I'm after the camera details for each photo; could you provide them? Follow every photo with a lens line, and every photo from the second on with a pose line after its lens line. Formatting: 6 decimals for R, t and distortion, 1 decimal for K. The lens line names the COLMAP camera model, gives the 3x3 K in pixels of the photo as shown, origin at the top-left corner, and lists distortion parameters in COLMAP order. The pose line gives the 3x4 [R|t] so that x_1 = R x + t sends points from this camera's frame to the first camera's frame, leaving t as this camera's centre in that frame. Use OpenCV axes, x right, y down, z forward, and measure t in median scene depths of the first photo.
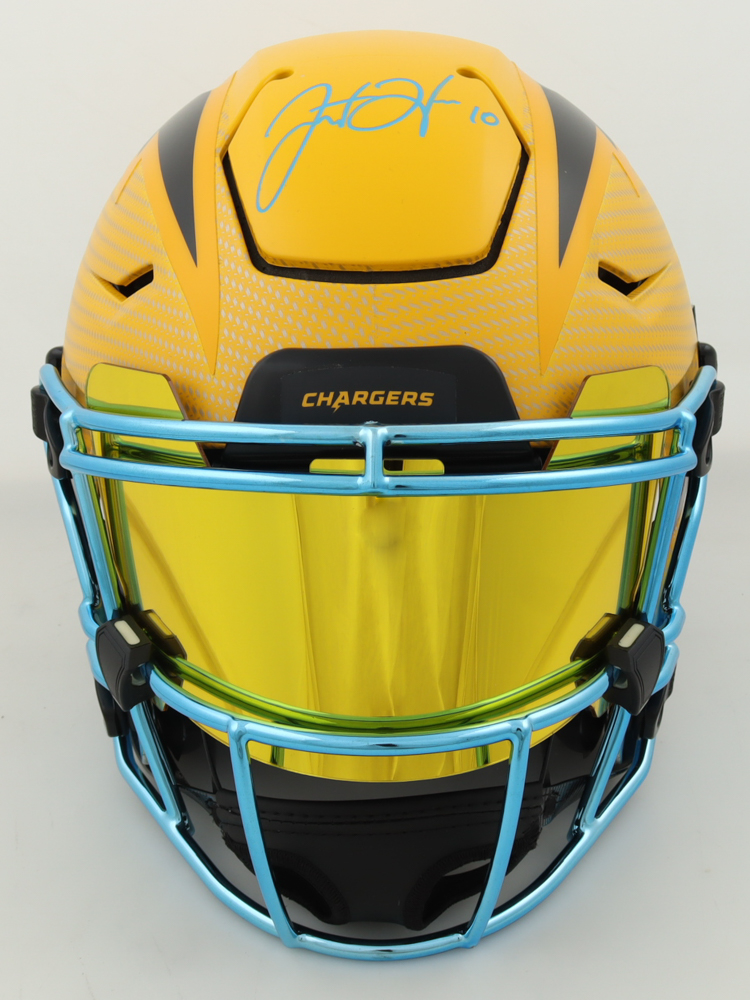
lens RADIAL K [[827.9, 0, 375.6], [0, 827.9, 498.8], [0, 0, 1]] dist [-0.003505, -0.002187]
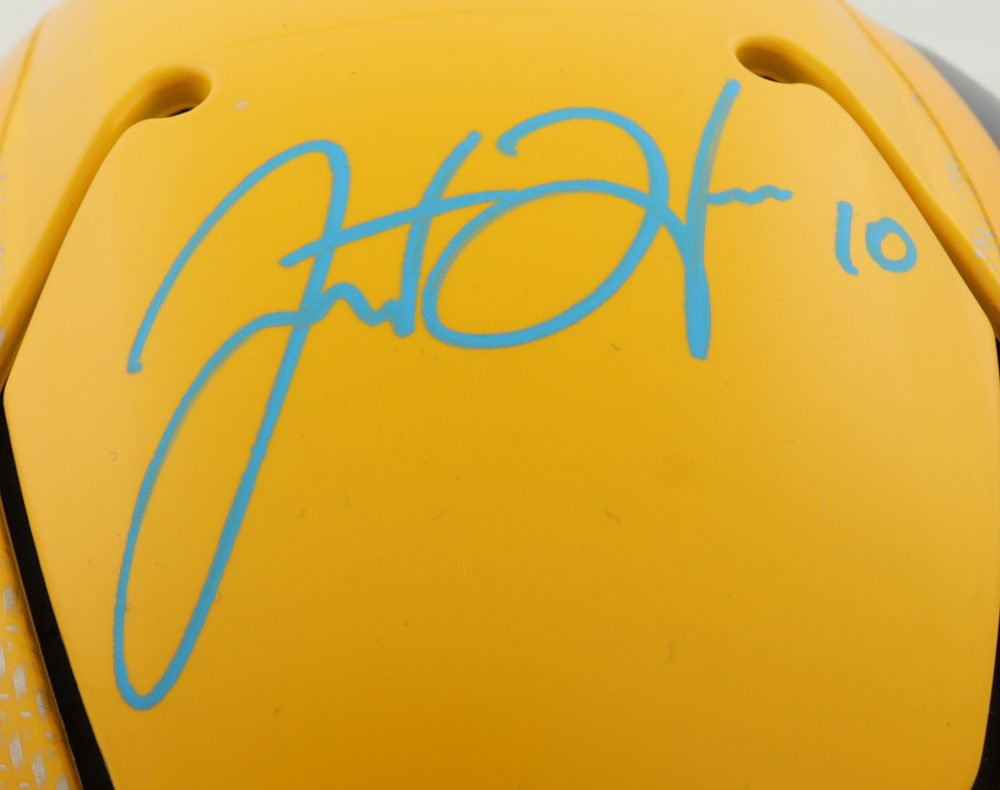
lens RADIAL K [[1051.1, 0, 499.9], [0, 1051.1, 395.9], [0, 0, 1]] dist [-0.016801, 0.000000]
pose [[0.989034, -0.092261, 0.115321, -0.051499], [0.085836, 0.994531, 0.059495, -0.439684], [-0.120179, -0.048943, 0.991545, 0.636757]]
